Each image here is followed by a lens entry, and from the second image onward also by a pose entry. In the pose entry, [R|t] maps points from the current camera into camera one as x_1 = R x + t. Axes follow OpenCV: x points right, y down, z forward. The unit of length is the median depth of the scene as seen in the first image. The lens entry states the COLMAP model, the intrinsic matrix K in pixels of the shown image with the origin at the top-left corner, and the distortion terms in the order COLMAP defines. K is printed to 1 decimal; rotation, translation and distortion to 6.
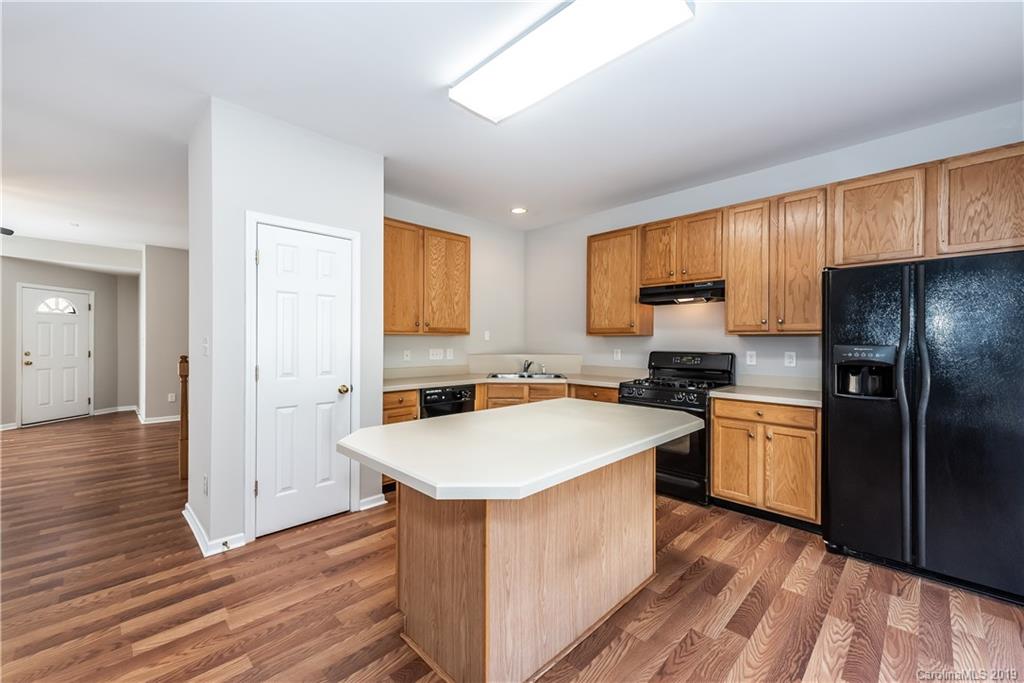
lens RADIAL K [[413.5, 0, 513.4], [0, 413.5, 339.0], [0, 0, 1]] dist [-0.000309, -0.000765]
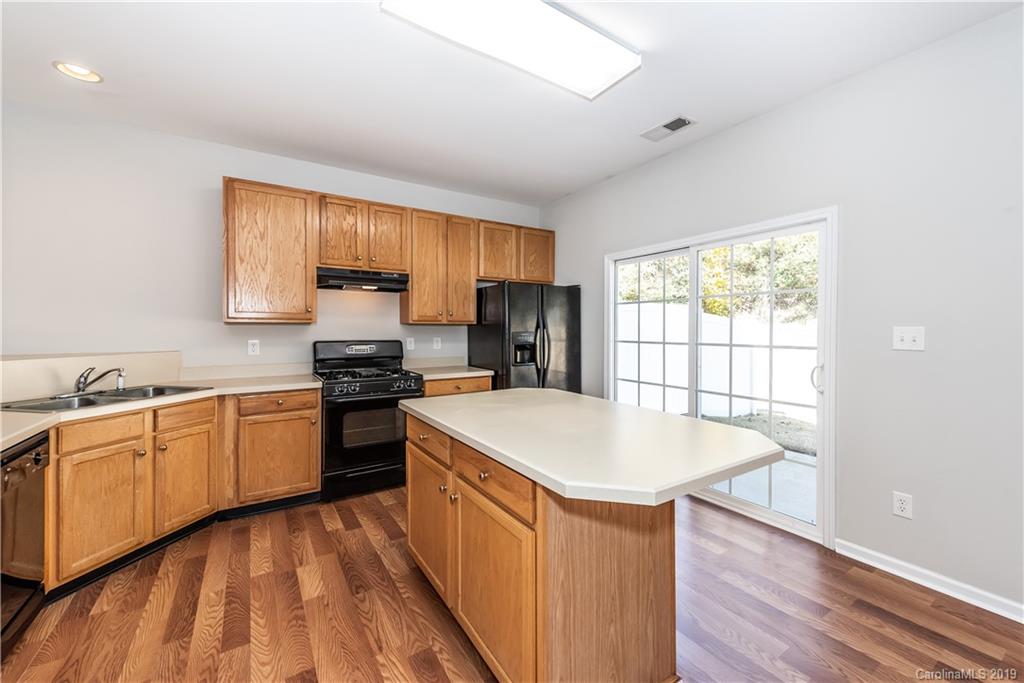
lens RADIAL K [[413.5, 0, 515.6], [0, 413.5, 339.4], [0, 0, 1]] dist [-0.000309, -0.000765]
pose [[0.198528, -0.022402, 0.979839, -0.480813], [-0.003884, 0.999713, 0.023643, 0.004254], [-0.980088, -0.008499, 0.198384, 0.463374]]
